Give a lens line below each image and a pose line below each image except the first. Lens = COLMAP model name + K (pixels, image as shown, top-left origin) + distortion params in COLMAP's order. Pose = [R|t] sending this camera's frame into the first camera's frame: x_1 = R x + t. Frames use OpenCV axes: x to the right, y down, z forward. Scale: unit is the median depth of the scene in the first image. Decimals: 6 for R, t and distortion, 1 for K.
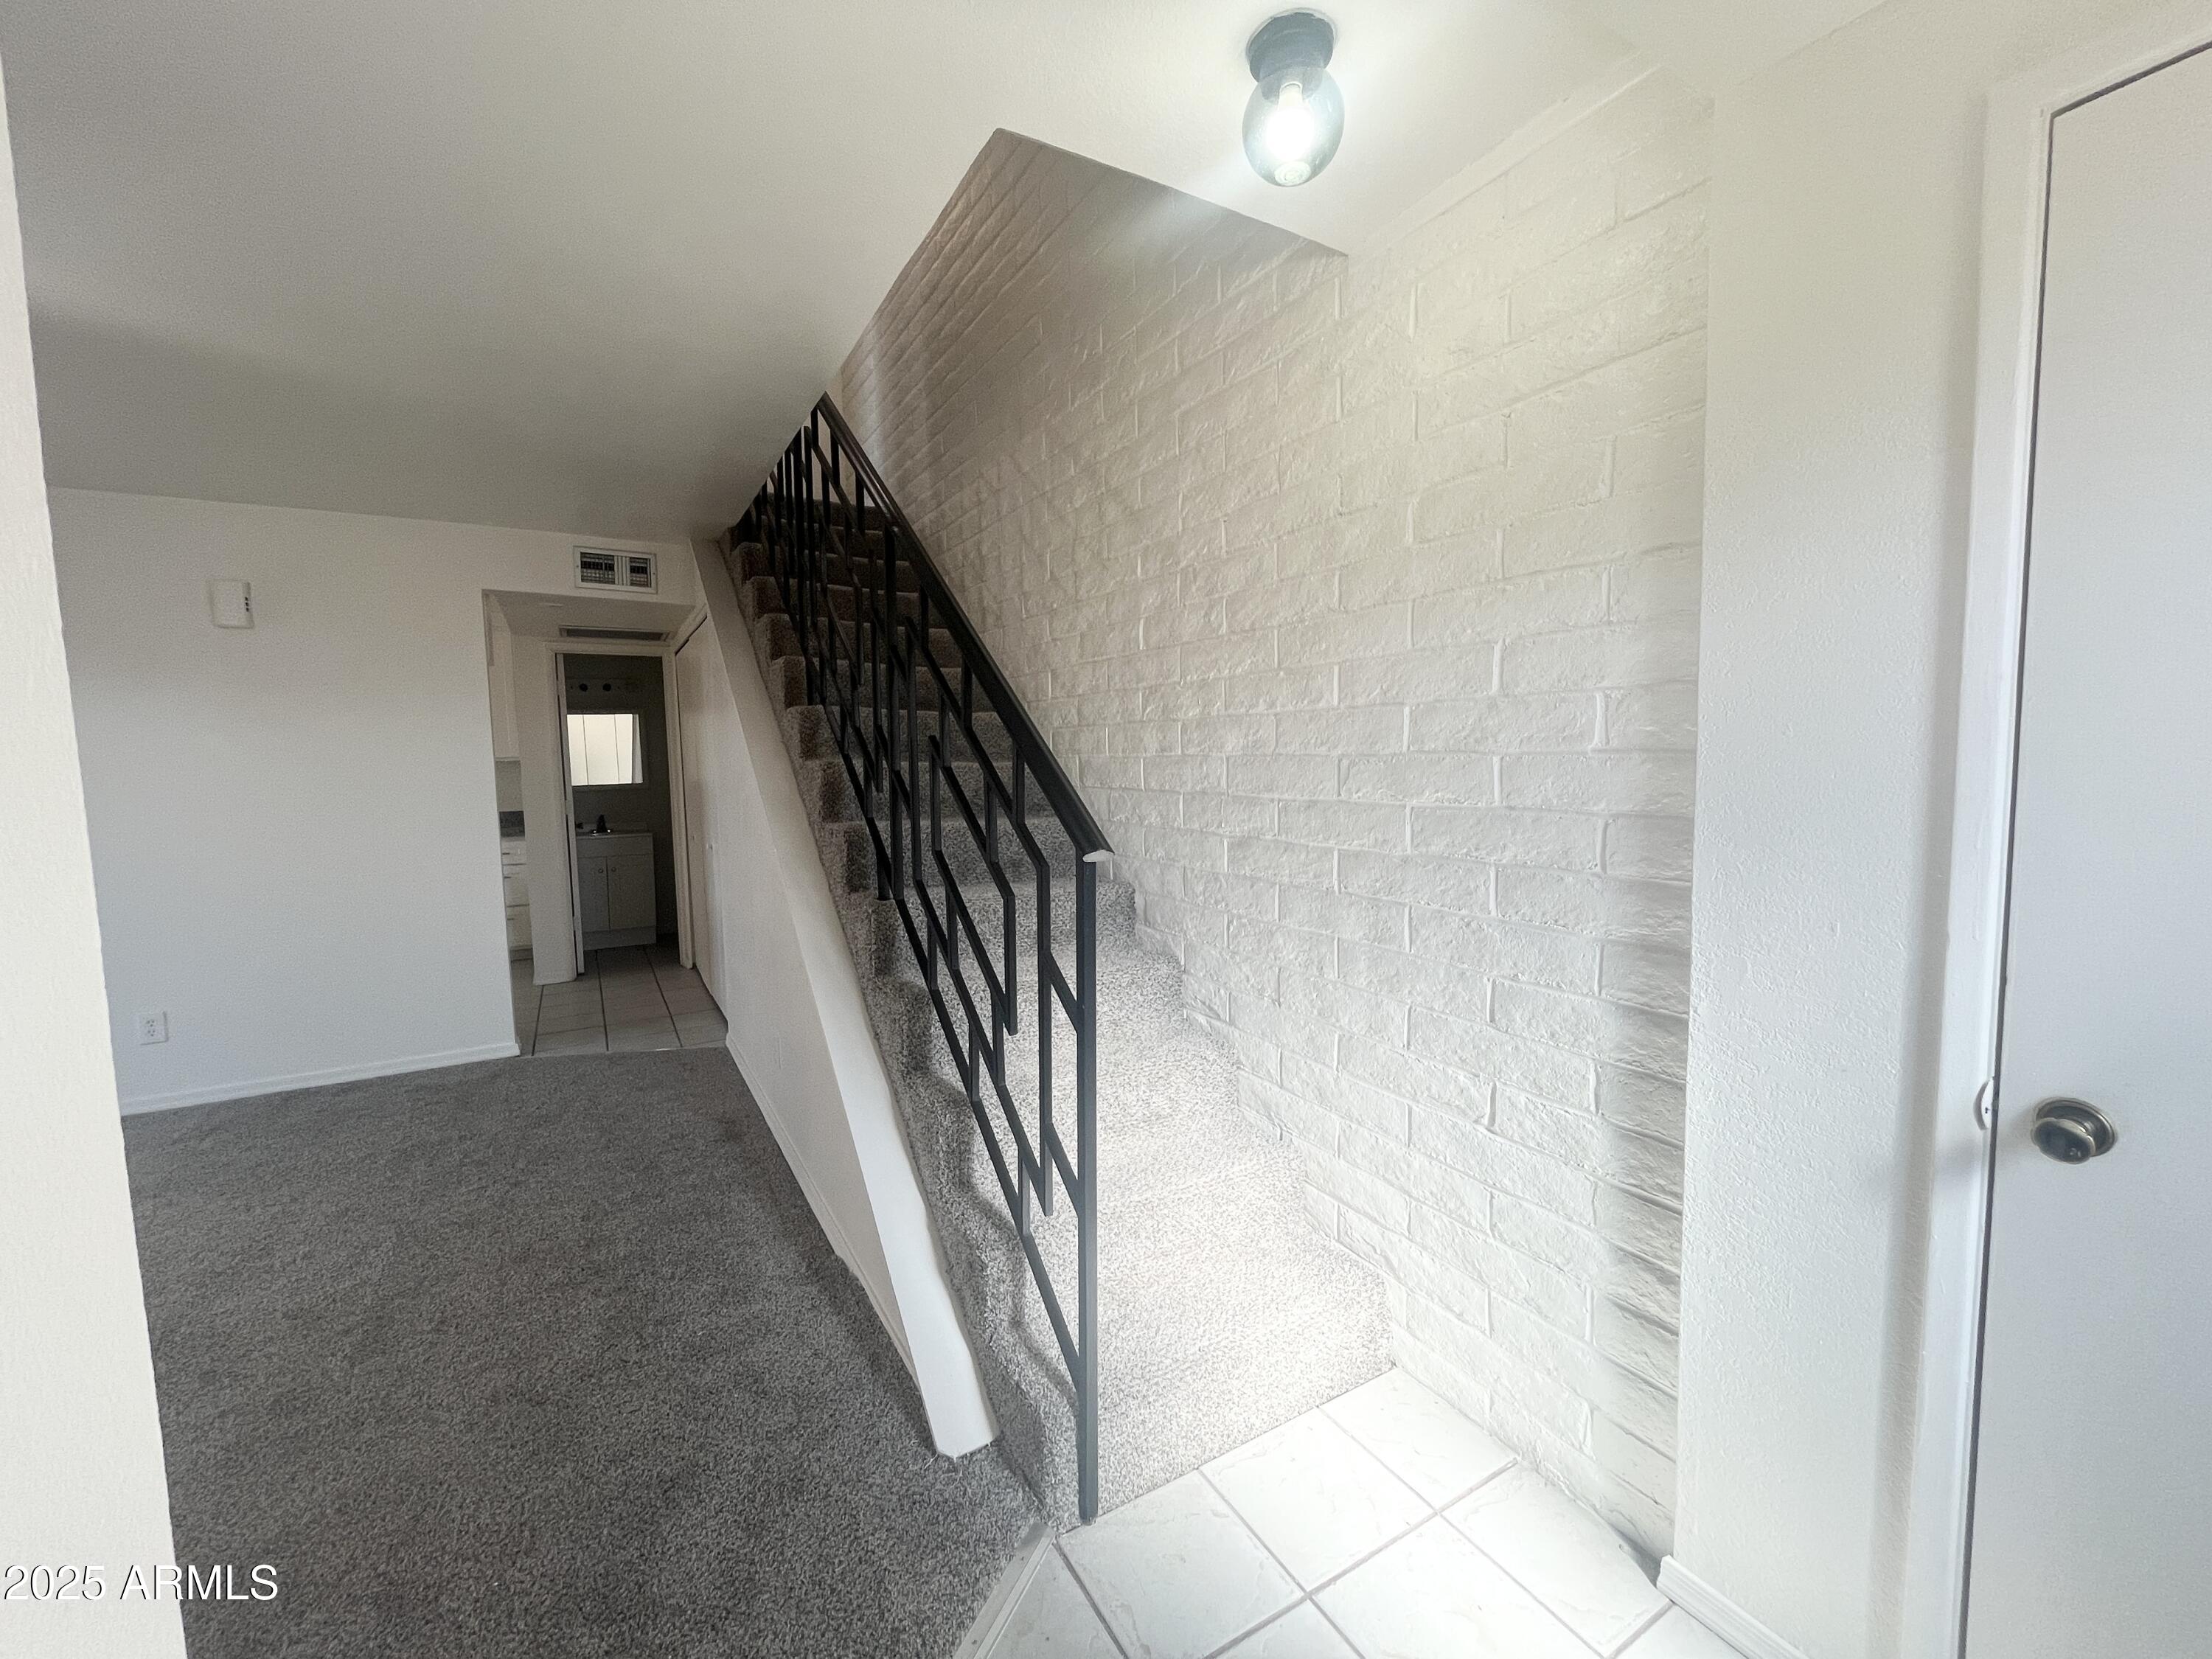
lens RADIAL K [[895.6, 0, 1099.3], [0, 895.6, 821.3], [0, 0, 1]] dist [-0.003288, 0.000383]
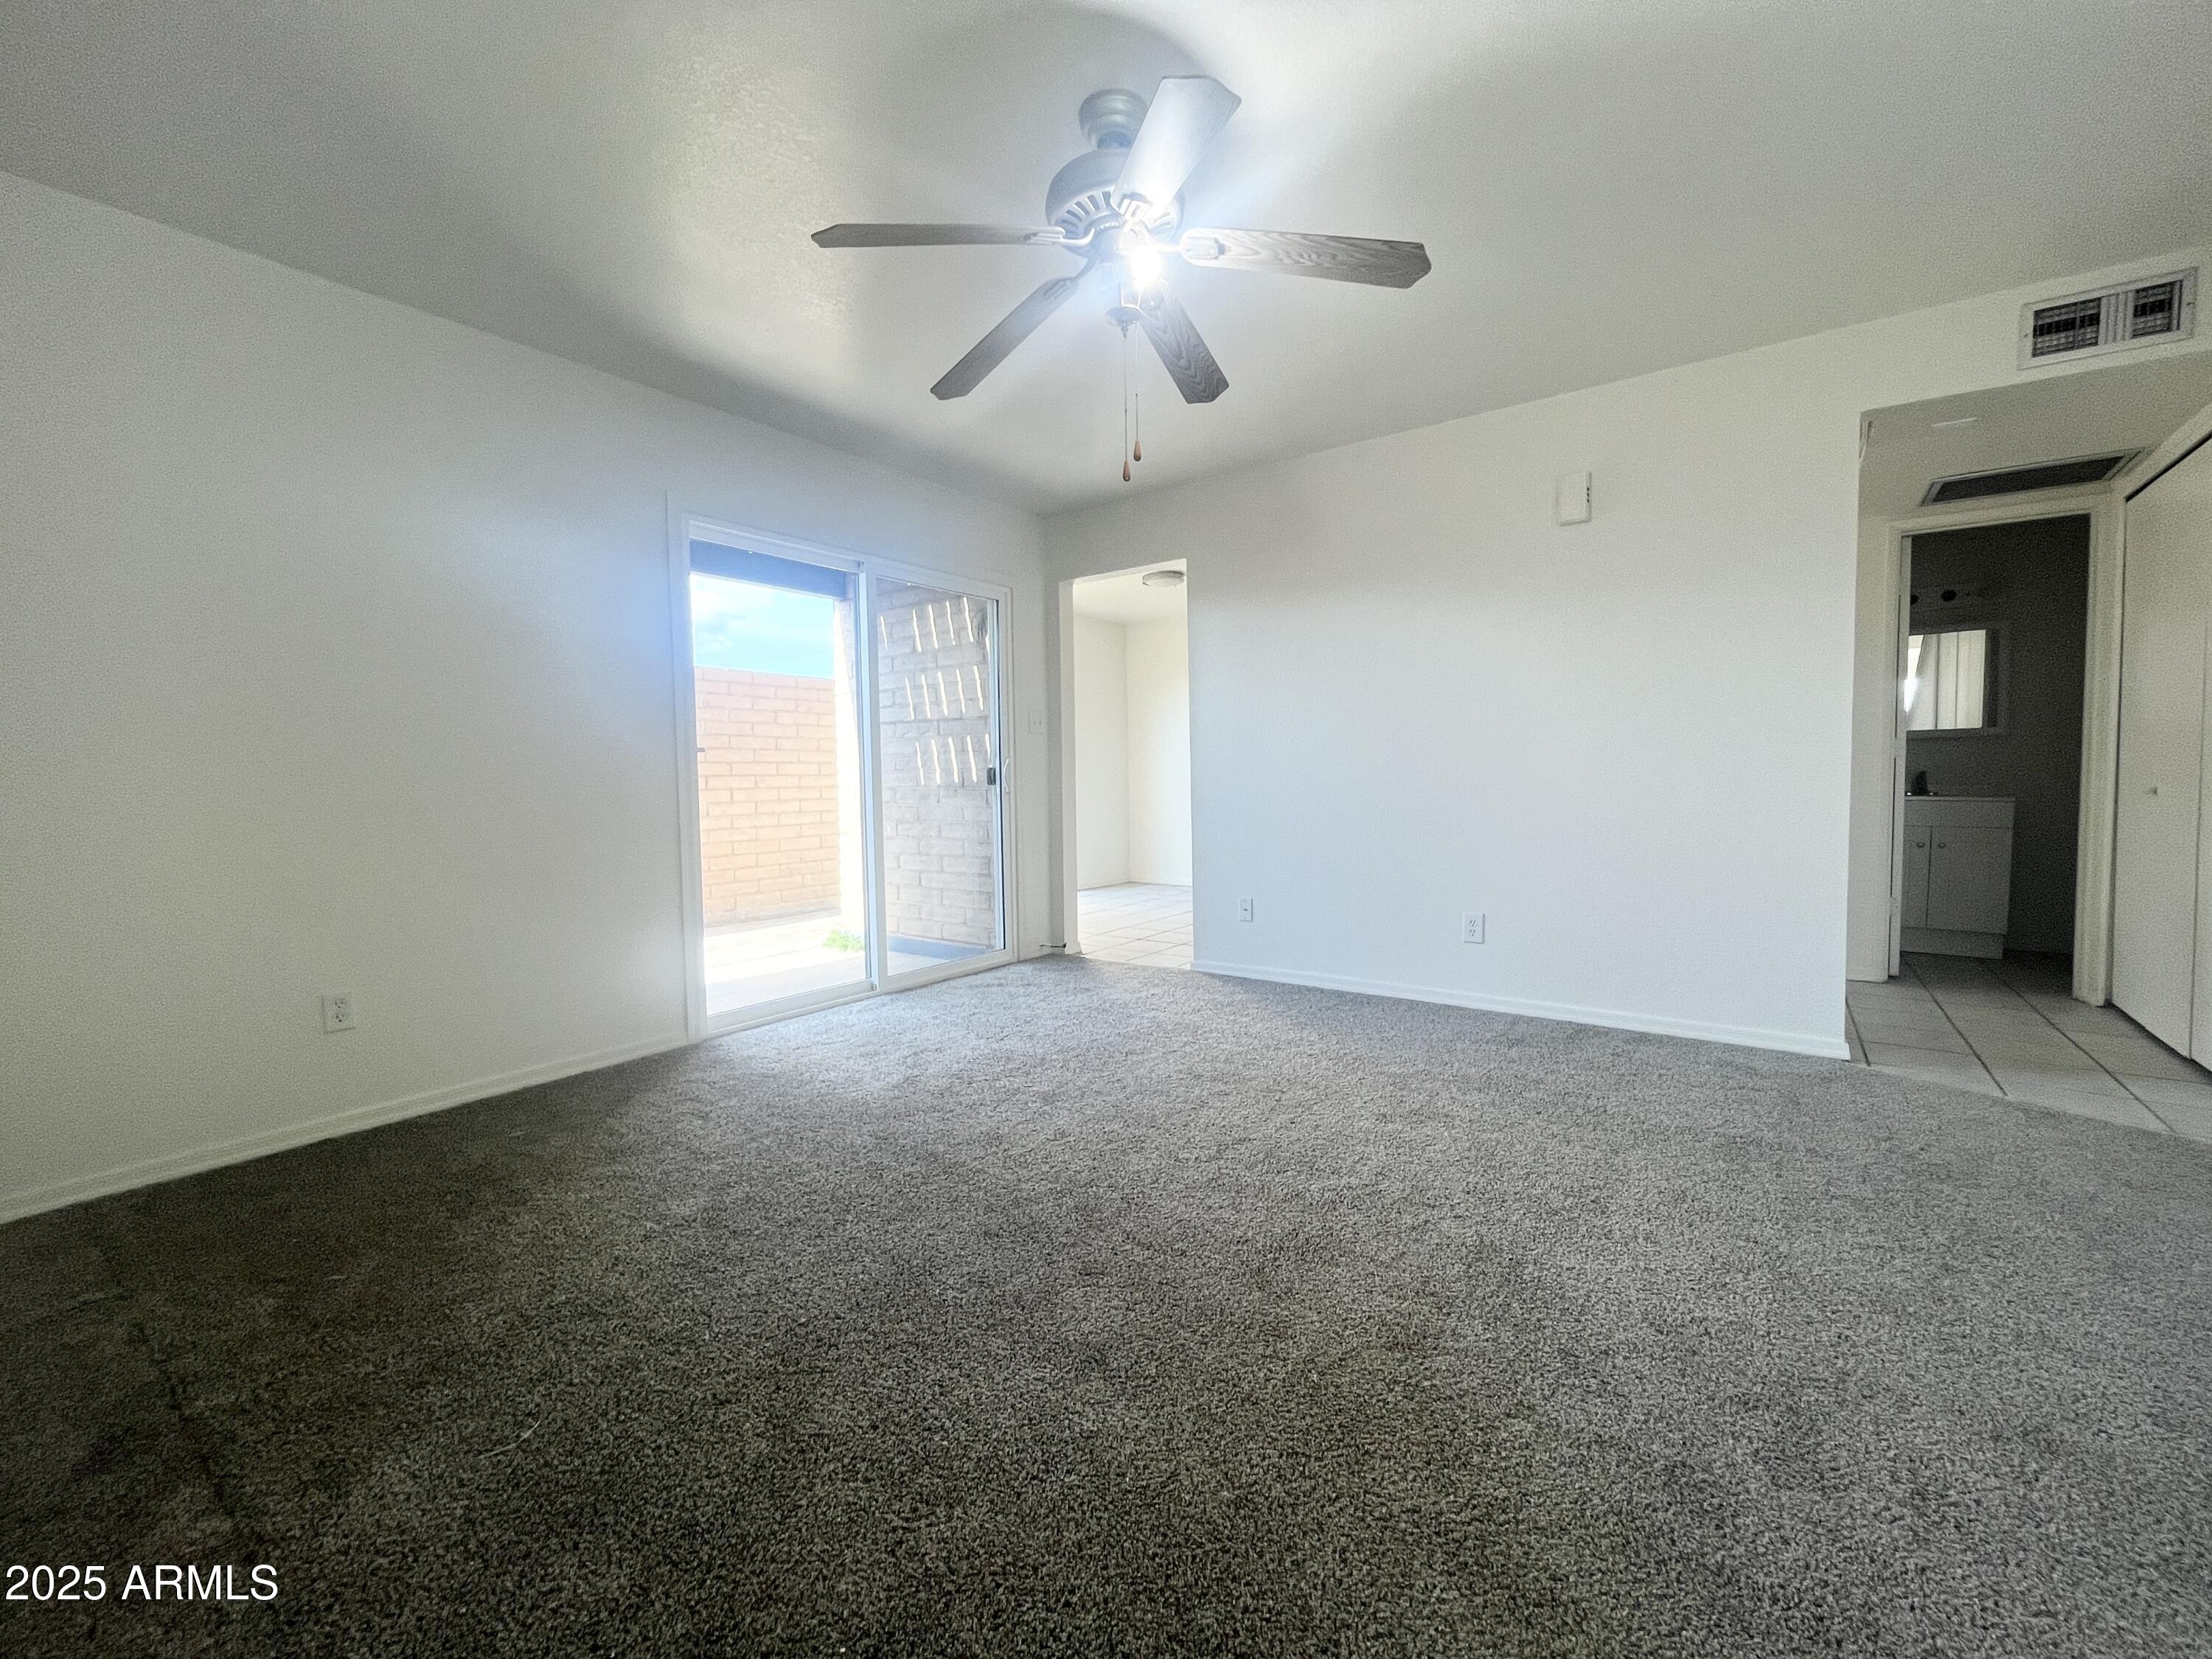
lens RADIAL K [[895.6, 0, 1104.5], [0, 895.6, 828.4], [0, 0, 1]] dist [-0.003288, 0.000383]
pose [[0.392246, 0.065169, -0.917549, -0.232924], [-0.064393, 0.996985, 0.043284, 0.081806], [0.917604, 0.042106, 0.395260, 0.156014]]
